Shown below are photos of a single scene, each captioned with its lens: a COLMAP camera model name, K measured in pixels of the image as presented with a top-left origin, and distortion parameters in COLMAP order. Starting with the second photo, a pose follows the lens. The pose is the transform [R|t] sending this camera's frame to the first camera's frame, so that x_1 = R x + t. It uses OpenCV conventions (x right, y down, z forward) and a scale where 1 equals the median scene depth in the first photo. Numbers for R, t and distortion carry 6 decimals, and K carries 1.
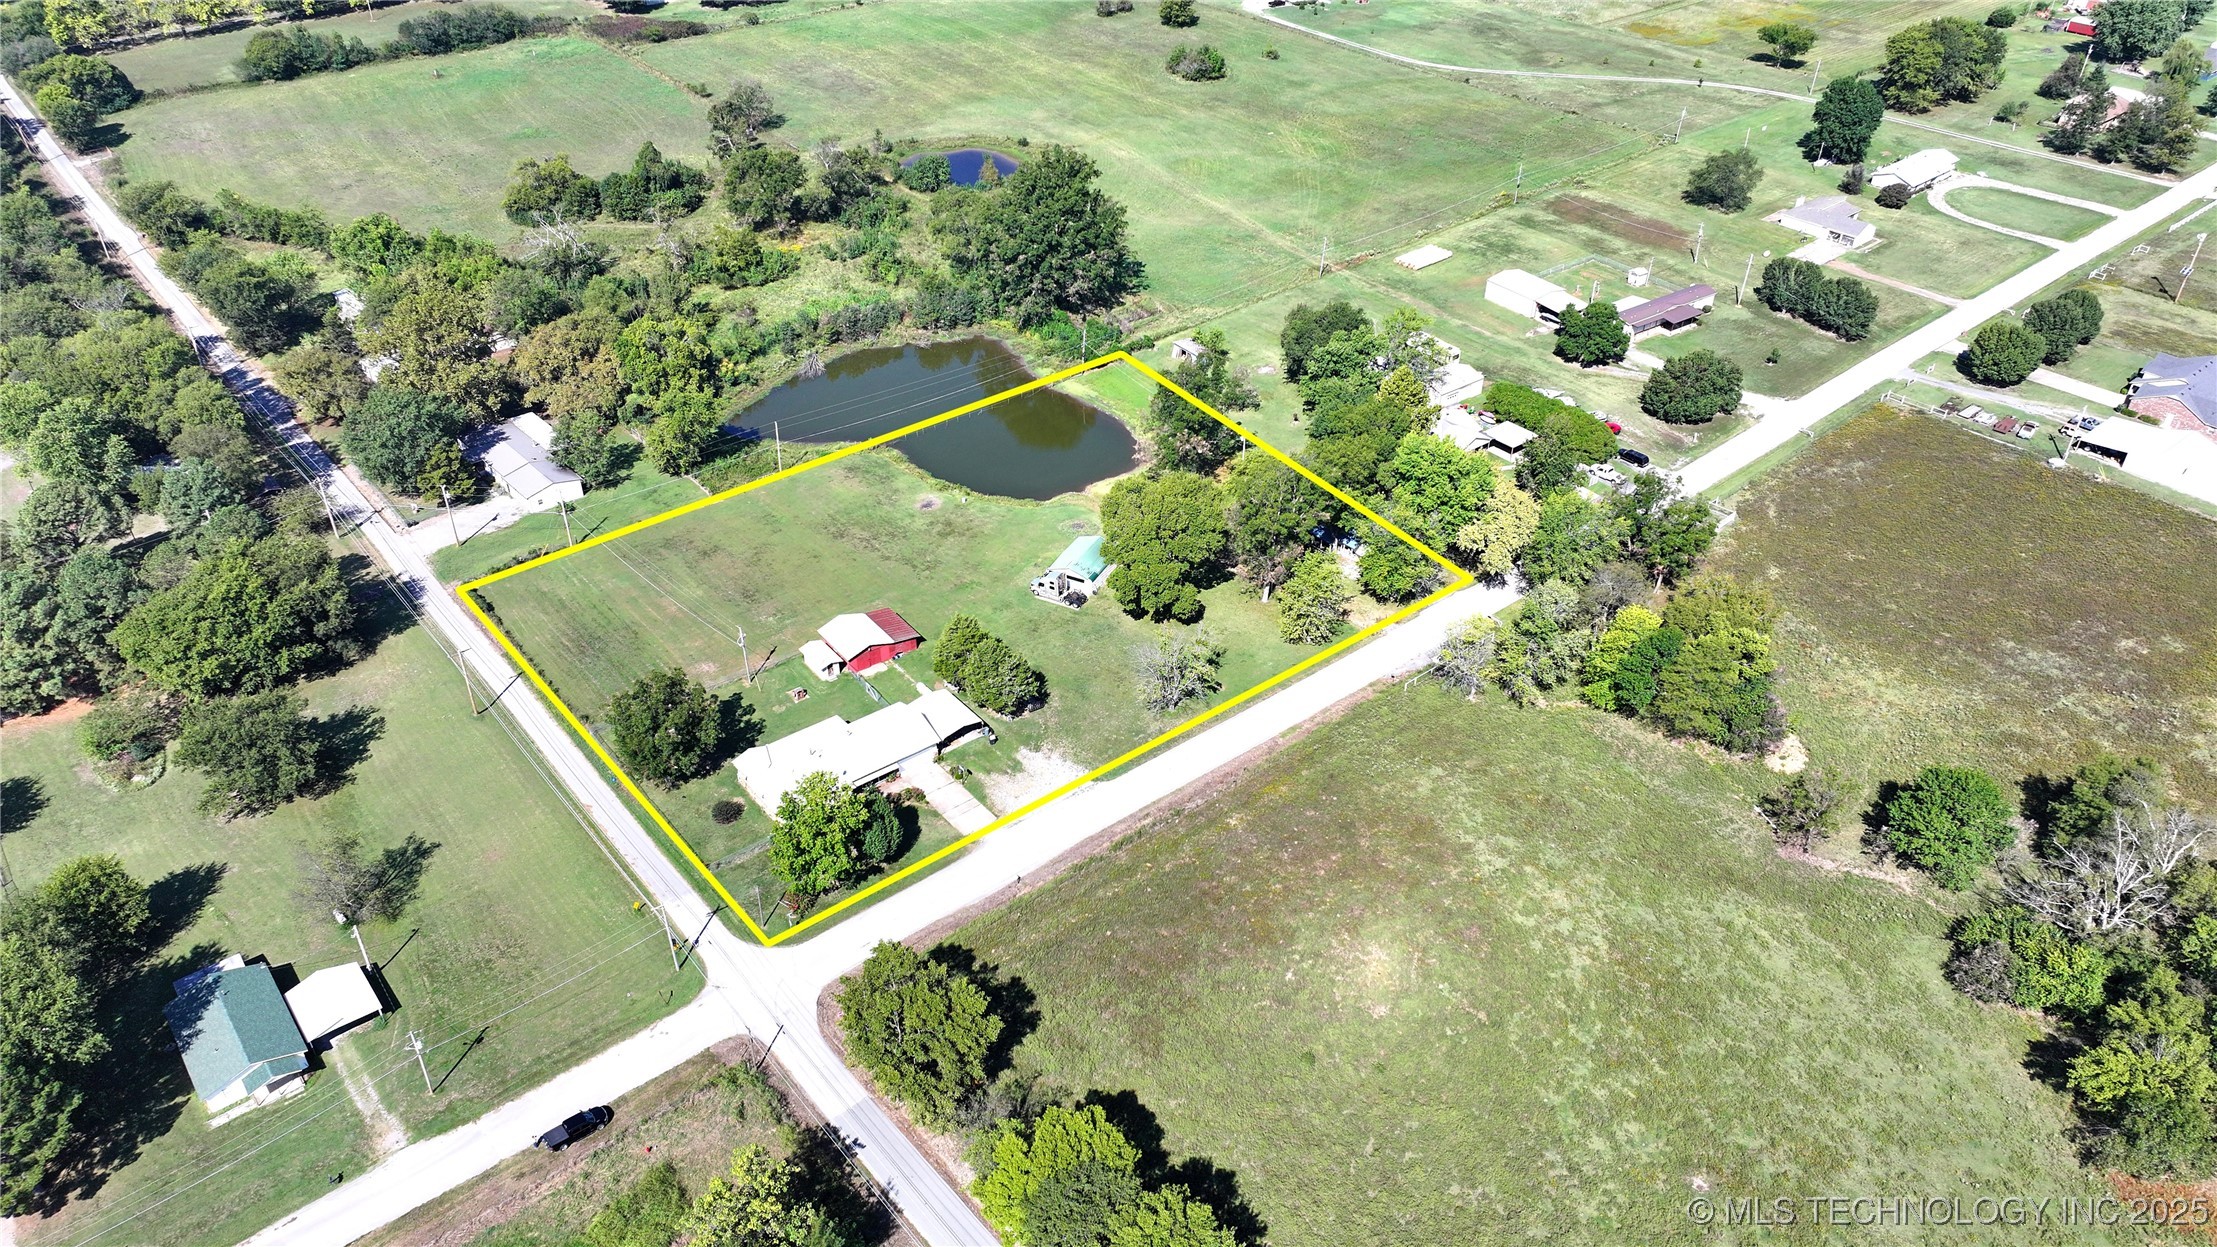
lens RADIAL K [[1568.1, 0, 1115.9], [0, 1568.1, 621.1], [0, 0, 1]] dist [0.001220, 0.003189]
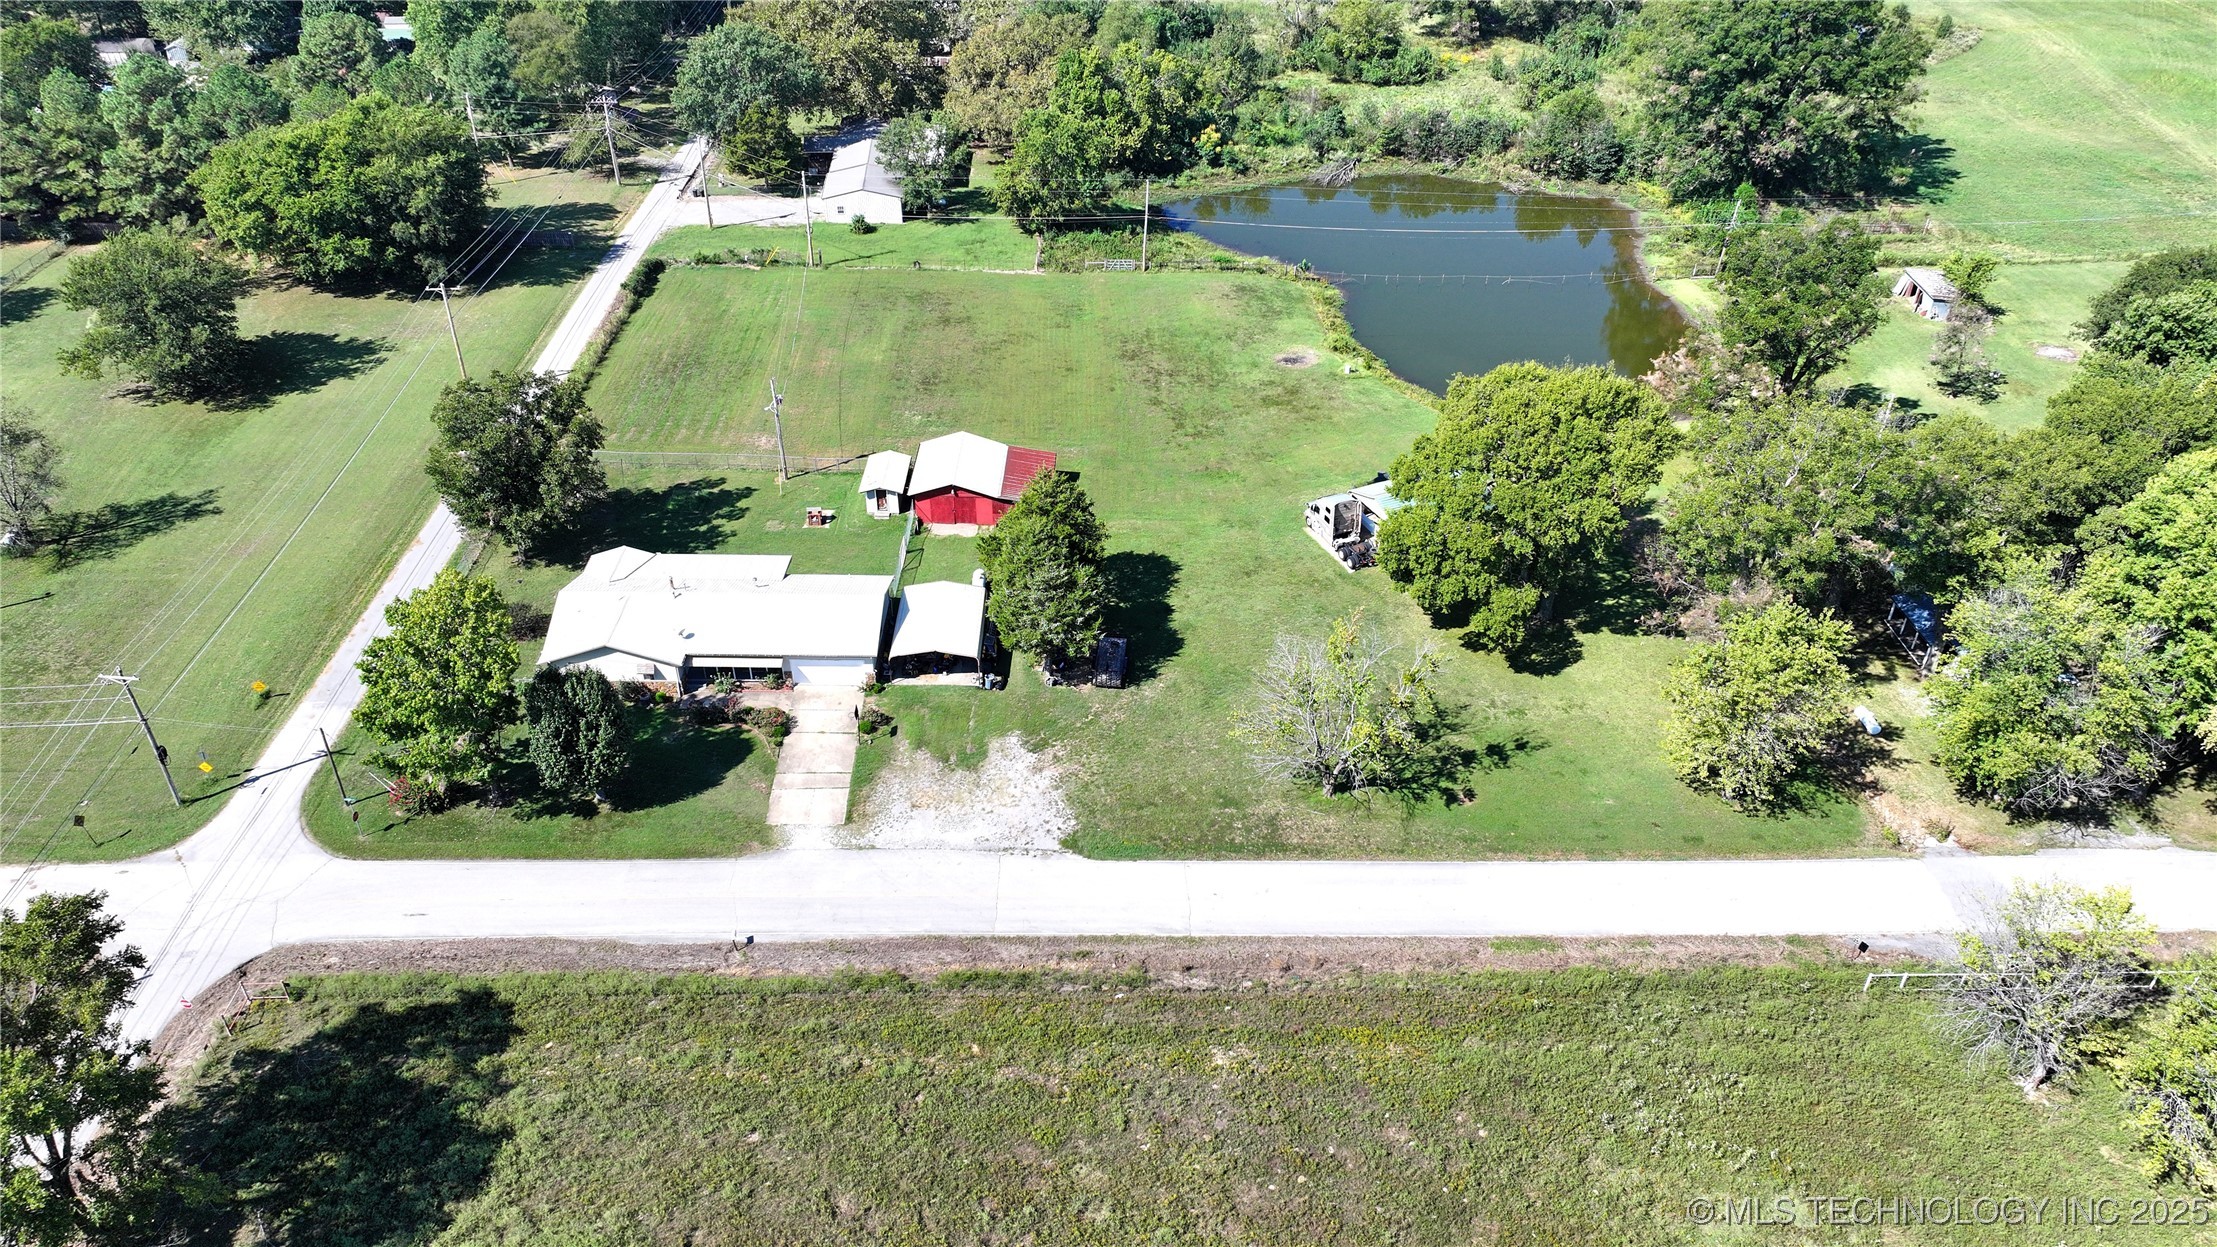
lens RADIAL K [[1568.1, 0, 1115.9], [0, 1568.1, 621.1], [0, 0, 1]] dist [0.001220, 0.003189]
pose [[0.782866, 0.353560, -0.511973, 0.183390], [-0.358705, 0.928814, 0.092921, -0.012002], [0.508381, 0.110903, 0.853961, 0.473046]]
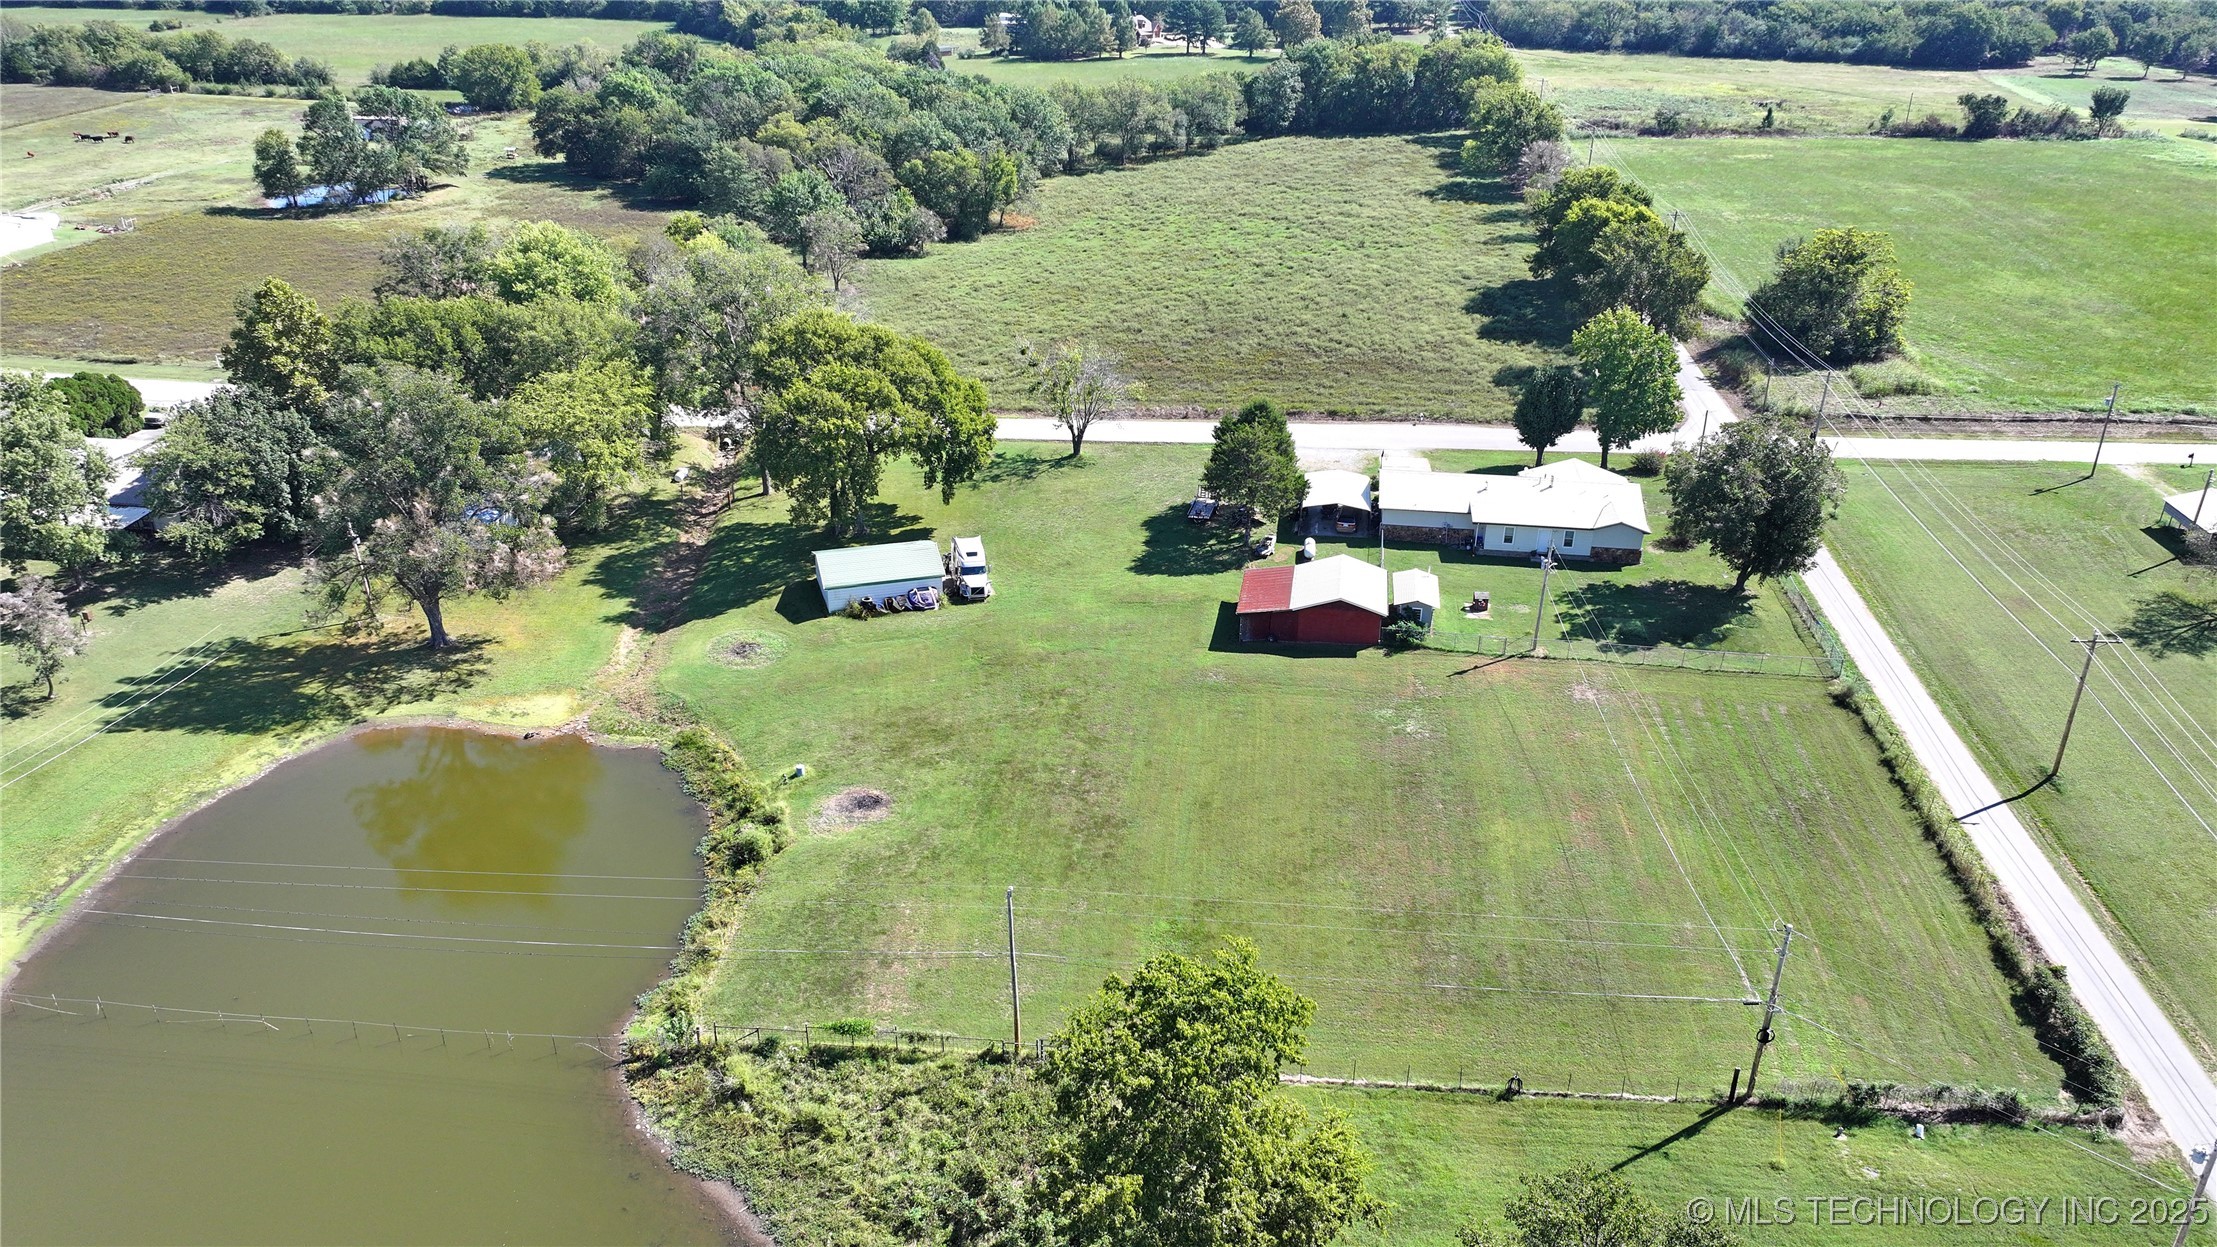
lens RADIAL K [[1578.9, 0, 1108.5], [0, 1578.9, 623.5], [0, 0, 1]] dist [0.001306, -0.000899]
pose [[-0.692778, -0.324288, 0.644124, -0.428169], [0.404602, 0.564583, 0.719405, -0.383356], [-0.596956, 0.759002, -0.259923, 1.078218]]
